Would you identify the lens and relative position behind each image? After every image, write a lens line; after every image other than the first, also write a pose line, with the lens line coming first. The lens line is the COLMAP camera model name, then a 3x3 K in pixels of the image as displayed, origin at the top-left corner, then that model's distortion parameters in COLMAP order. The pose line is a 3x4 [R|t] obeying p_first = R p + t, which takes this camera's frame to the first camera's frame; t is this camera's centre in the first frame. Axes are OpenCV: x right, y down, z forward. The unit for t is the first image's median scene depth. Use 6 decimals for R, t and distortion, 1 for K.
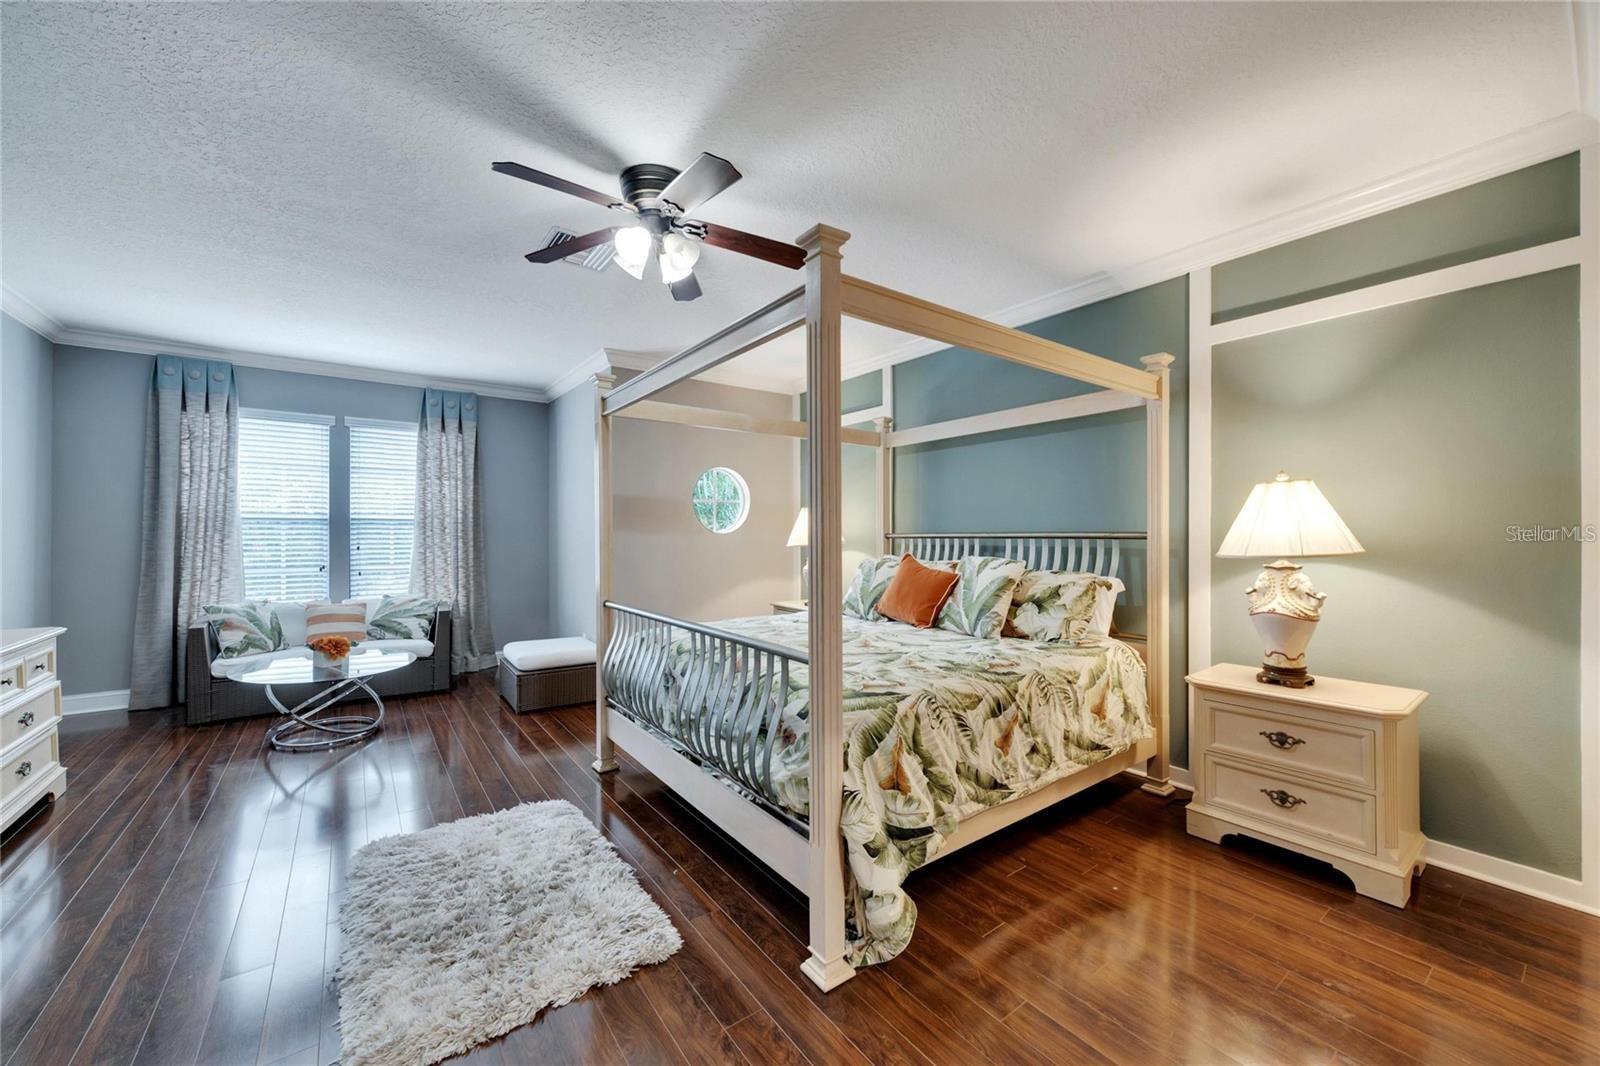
lens RADIAL K [[615.2, 0, 798.2], [0, 615.2, 540.0], [0, 0, 1]] dist [0.000162, 0.000207]
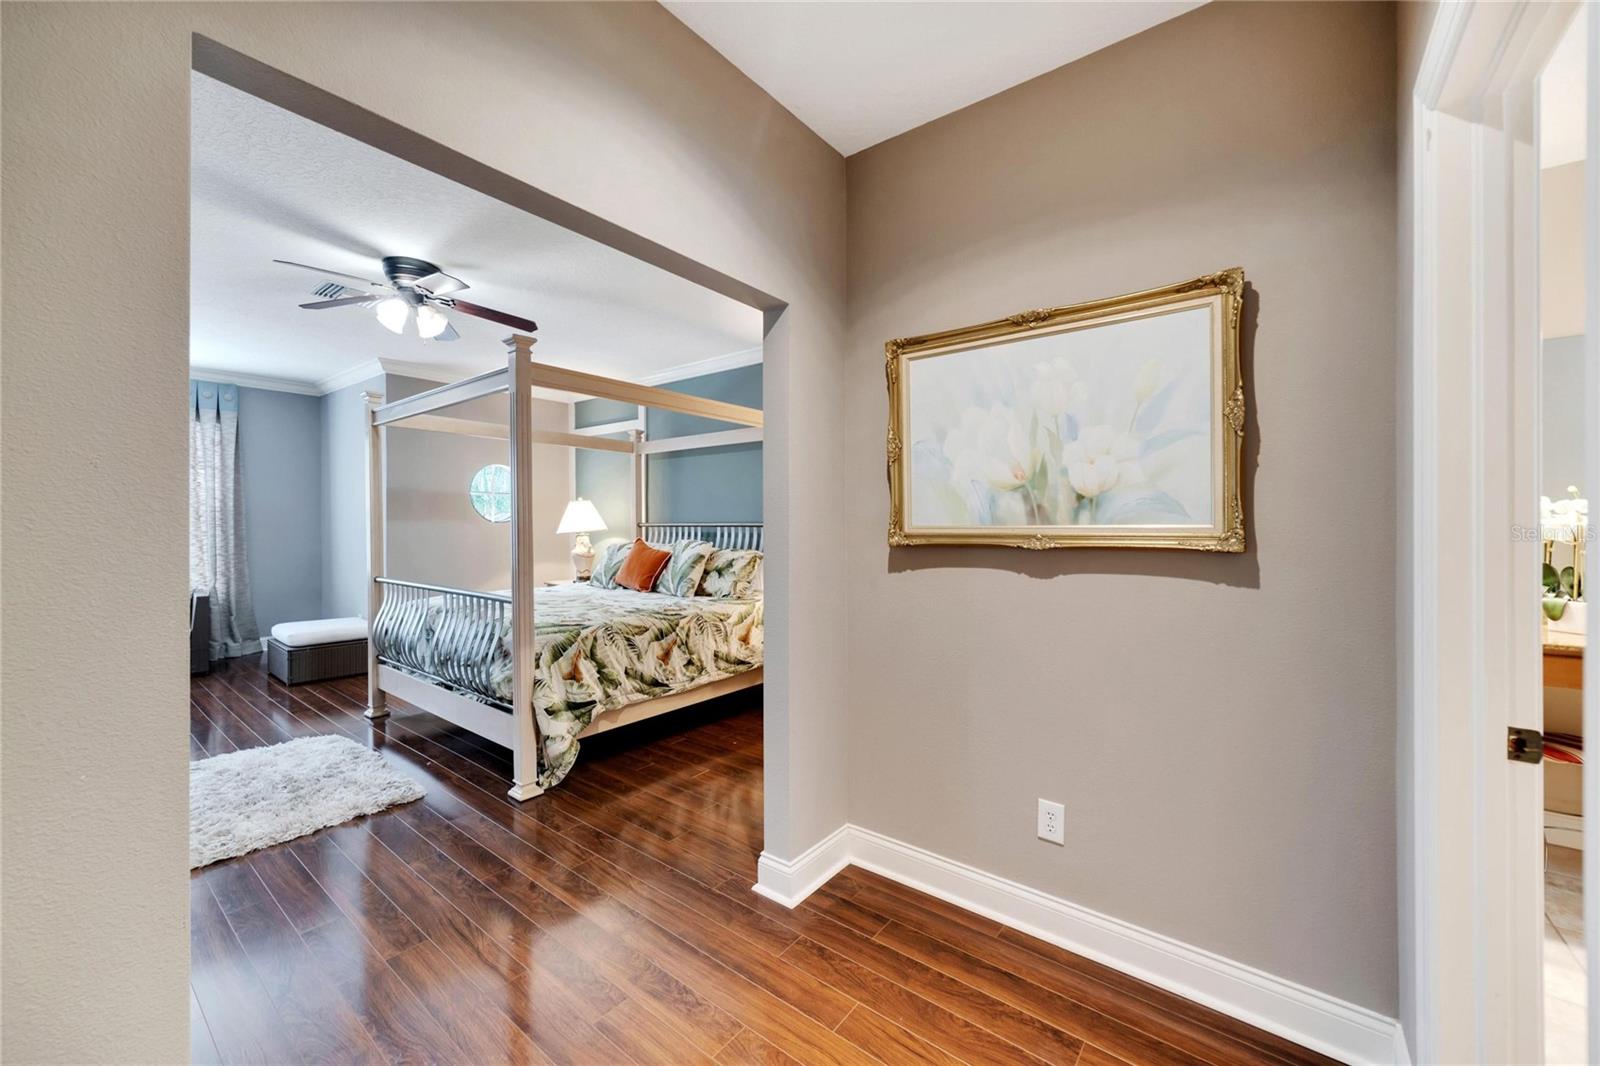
lens RADIAL K [[617.3, 0, 800.0], [0, 617.3, 533.0], [0, 0, 1]] dist [0.000680, 0.000224]
pose [[0.962232, -0.001004, 0.272228, 0.225327], [-0.000193, 0.999990, 0.004372, 0.007591], [-0.272230, -0.004259, 0.962223, -0.565185]]
